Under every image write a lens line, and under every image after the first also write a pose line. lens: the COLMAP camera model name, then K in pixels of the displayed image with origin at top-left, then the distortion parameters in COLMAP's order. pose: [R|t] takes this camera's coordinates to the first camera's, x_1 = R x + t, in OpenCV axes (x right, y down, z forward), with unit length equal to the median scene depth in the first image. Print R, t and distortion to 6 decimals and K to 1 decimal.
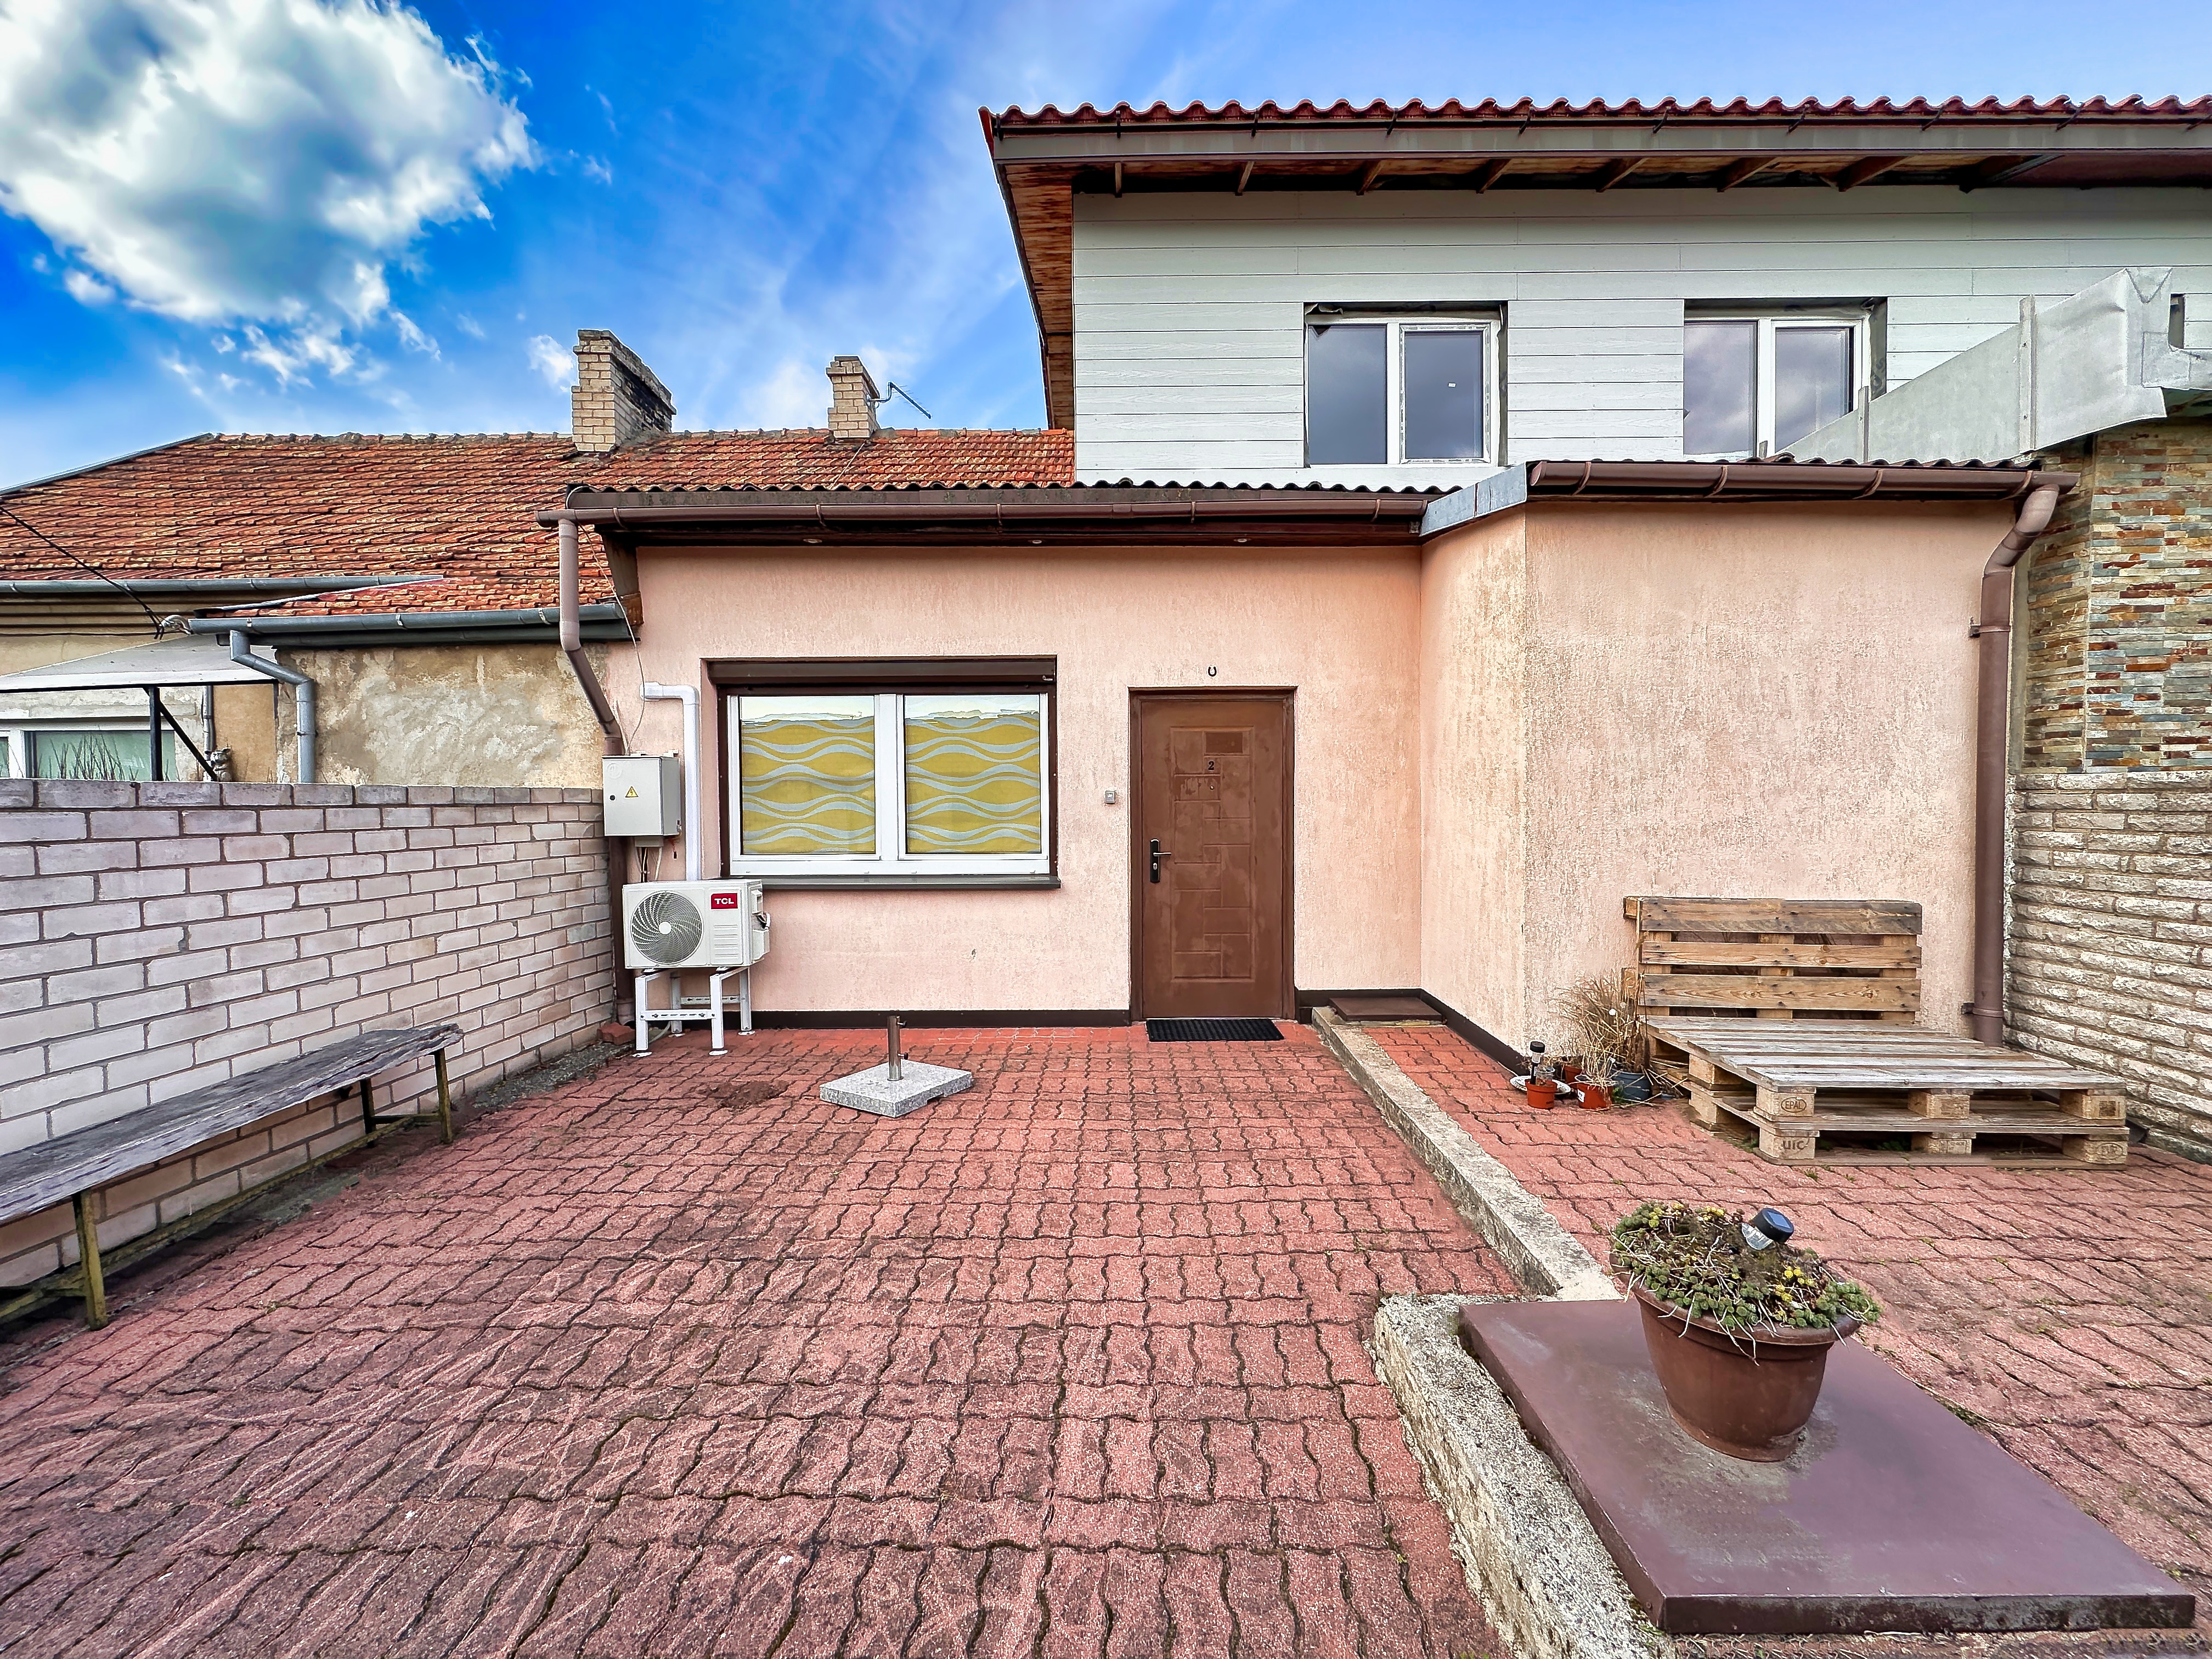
lens RADIAL K [[883.2, 0, 1106.0], [0, 883.2, 829.5], [0, 0, 1]] dist [0.000917, 0.000111]
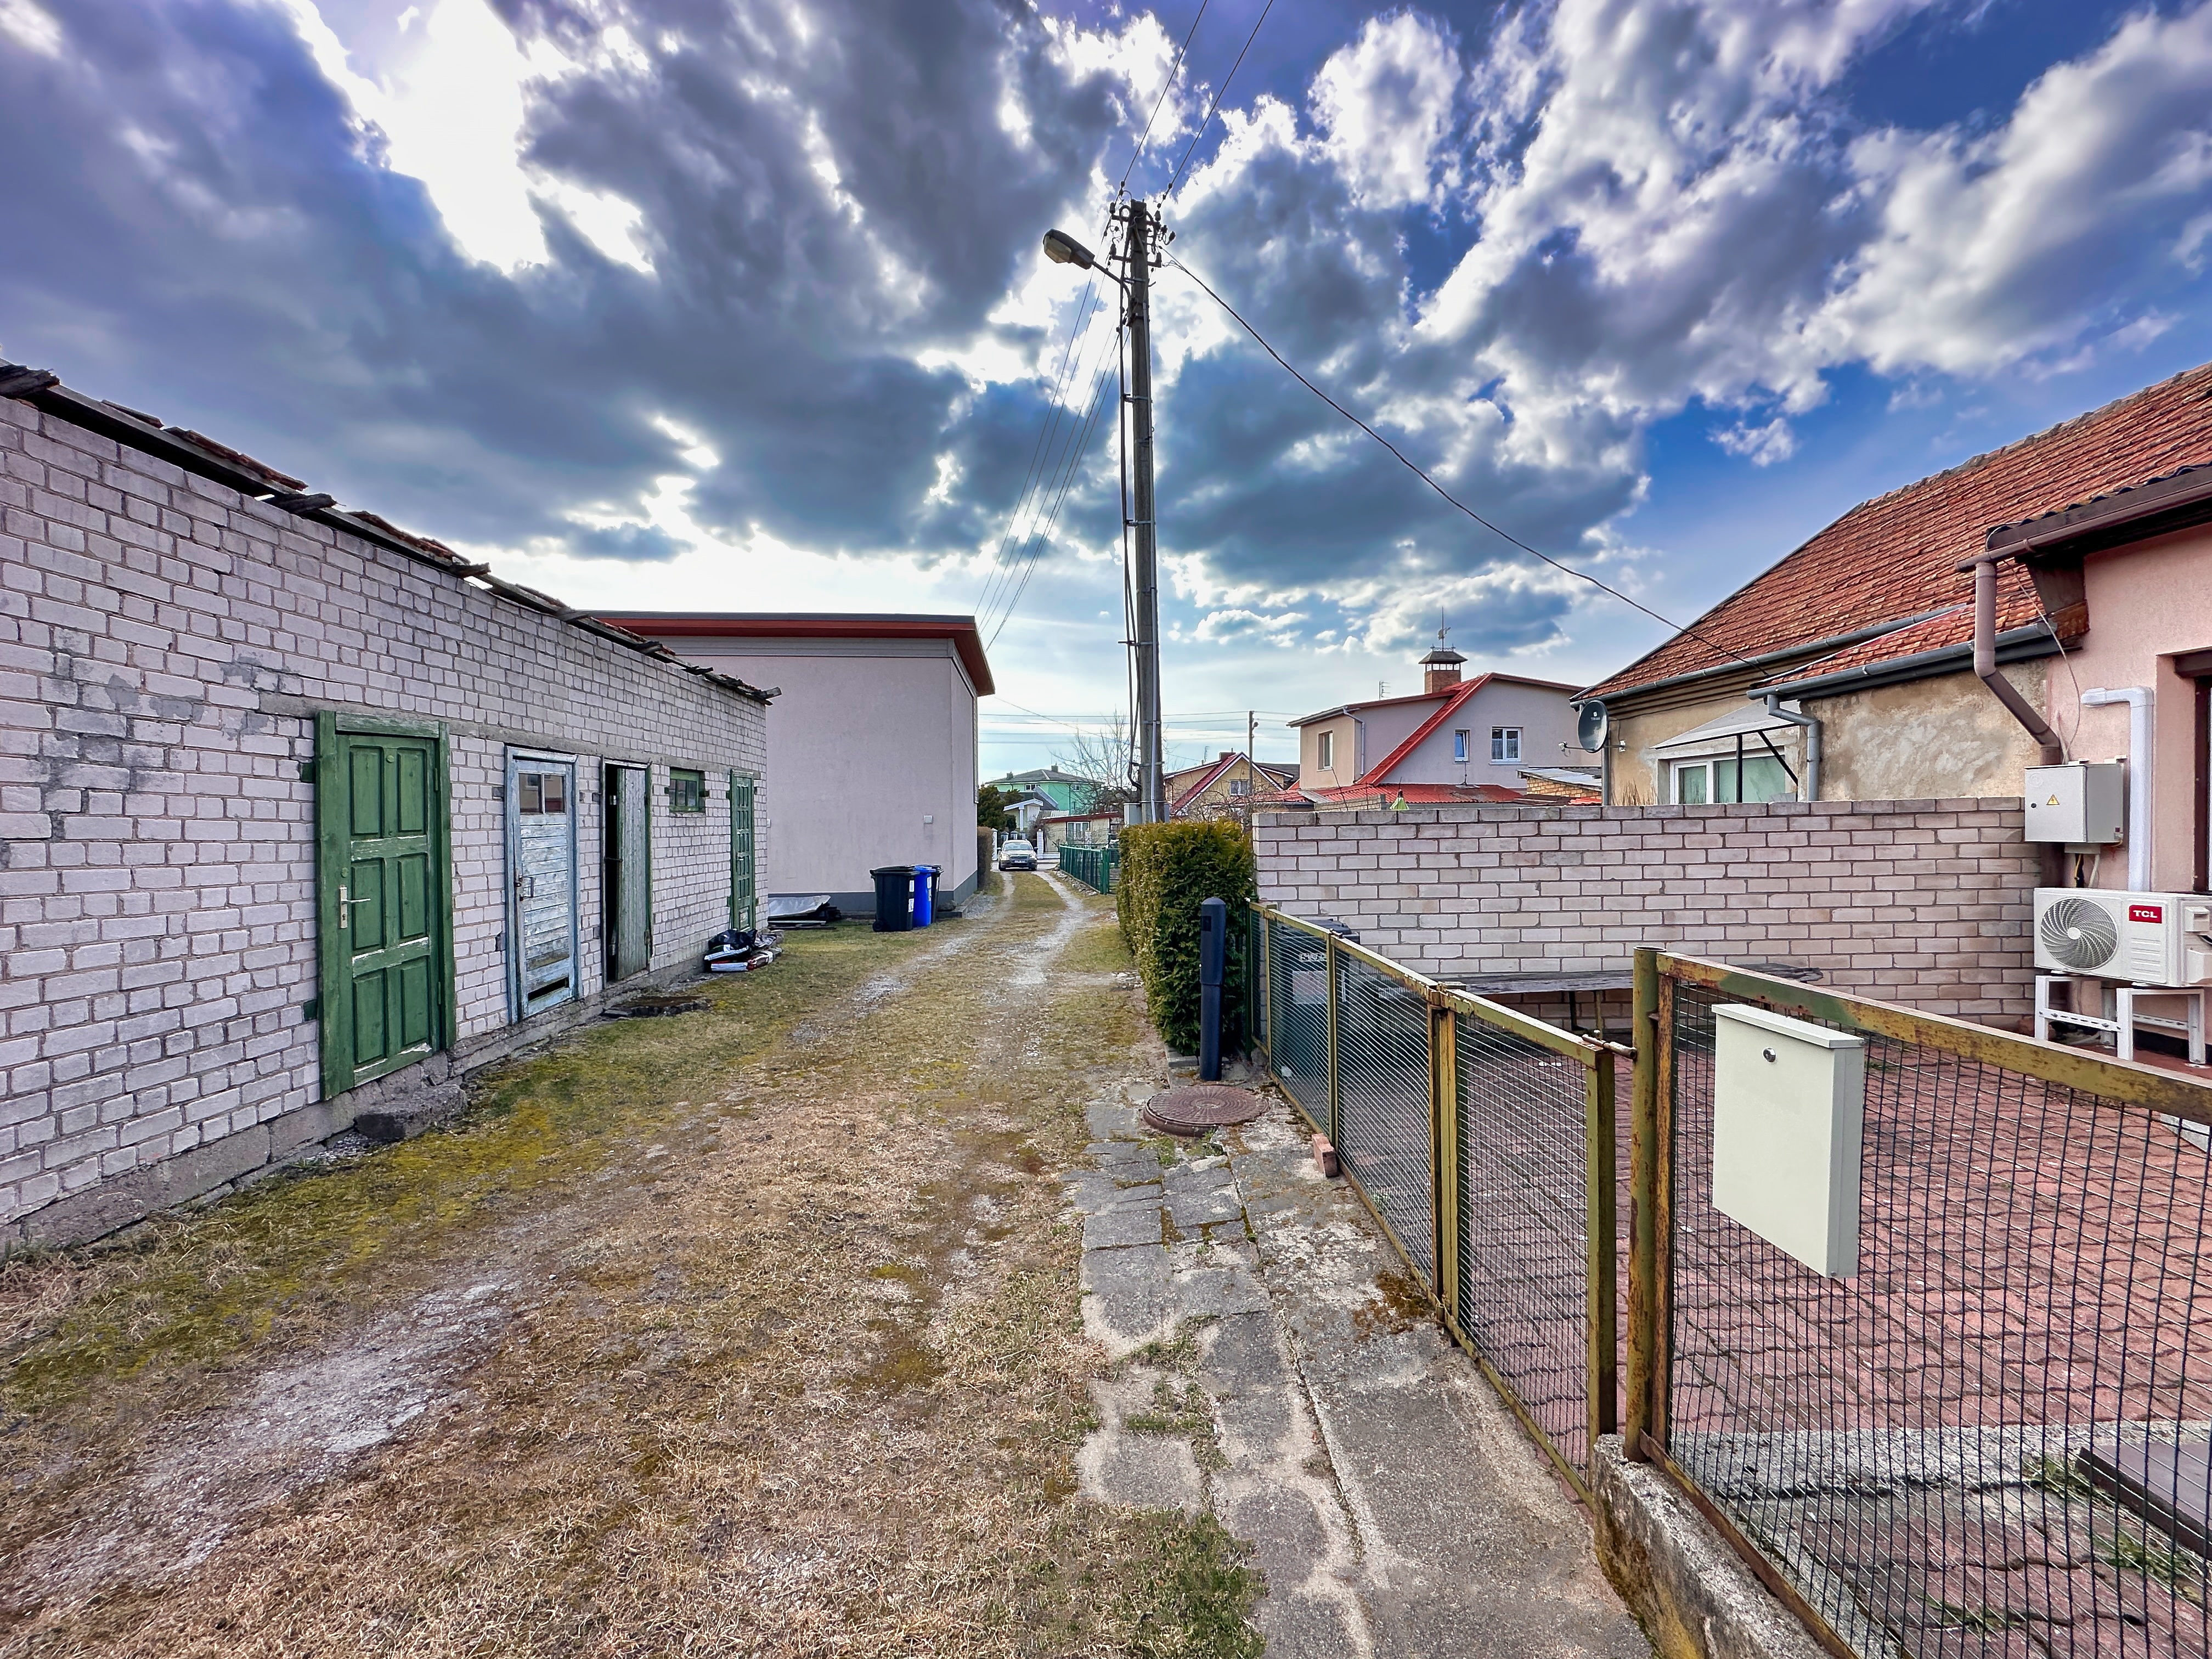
lens RADIAL K [[884.1, 0, 1104.6], [0, 884.1, 830.7], [0, 0, 1]] dist [-0.000933, -0.000187]
pose [[0.005426, 0.024079, -0.999695, 0.507504], [-0.012974, 0.999628, 0.024007, -0.017193], [0.999901, 0.012839, 0.005736, -0.127793]]
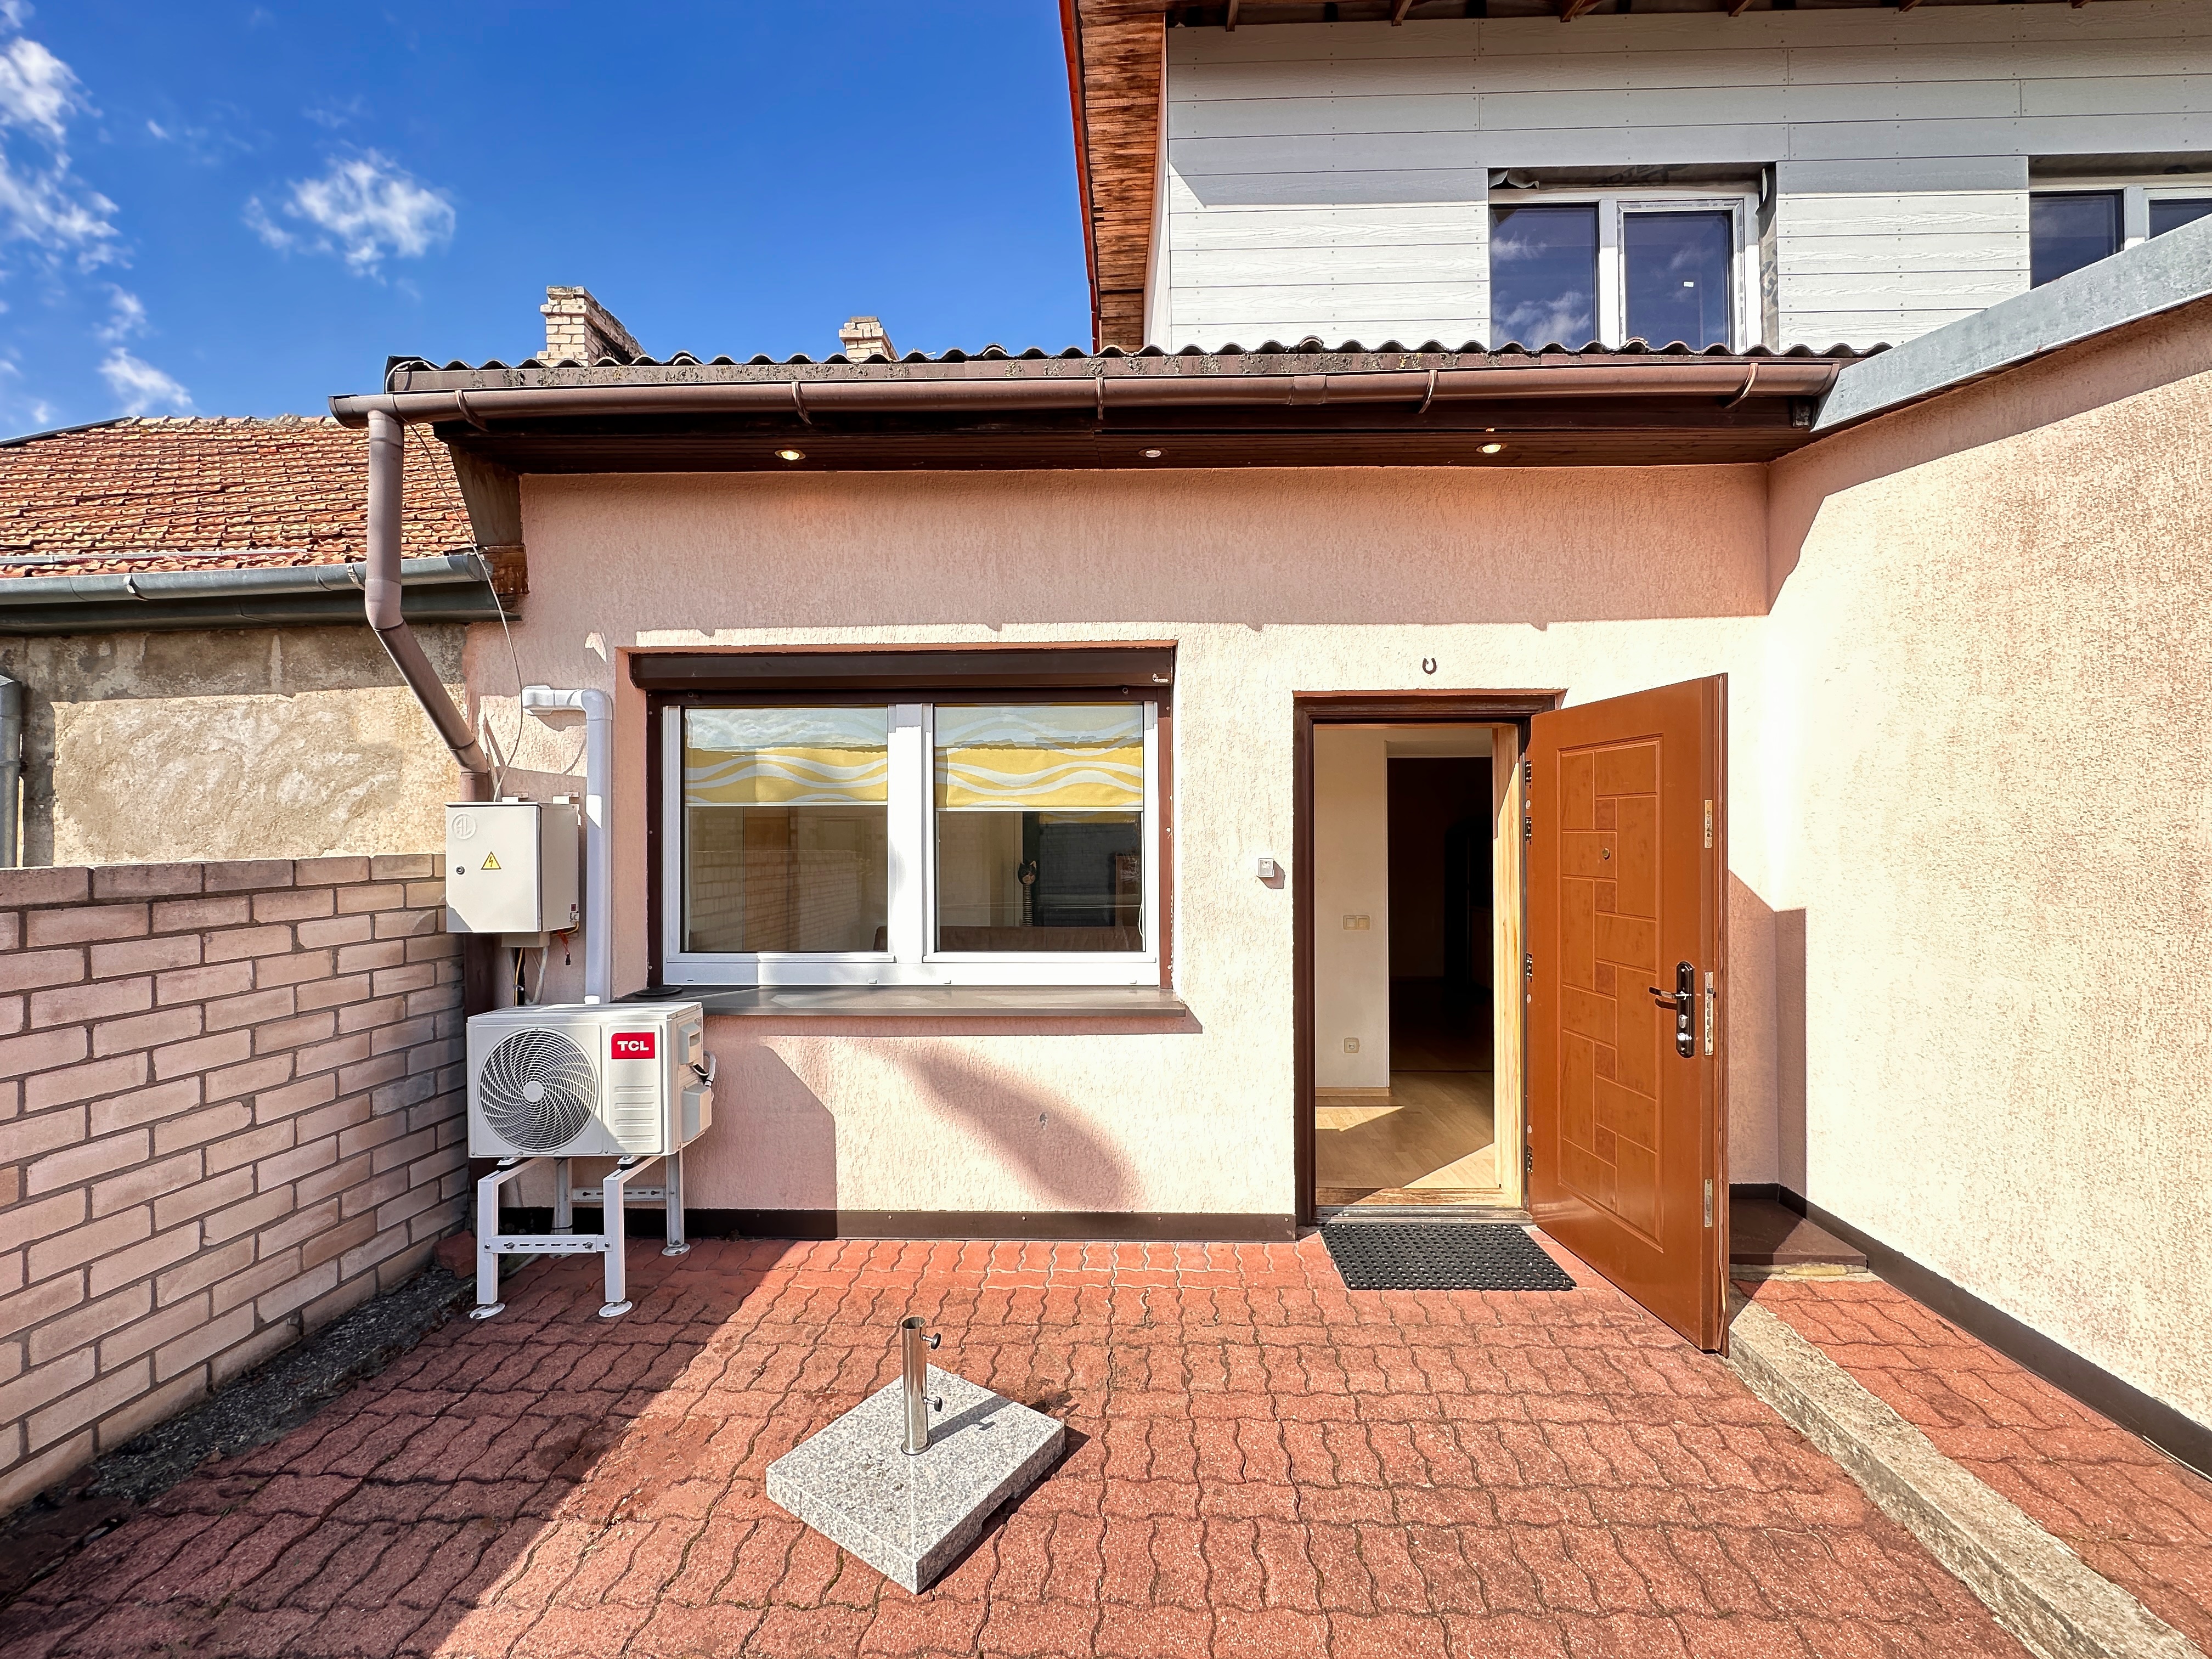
lens RADIAL K [[884.1, 0, 1104.6], [0, 884.1, 830.7], [0, 0, 1]] dist [-0.000933, -0.000187]
pose [[0.999747, 0.001761, -0.022428, -0.099716], [-0.002486, 0.999473, -0.032359, -0.045525], [0.022359, 0.032407, 0.999225, 0.402721]]
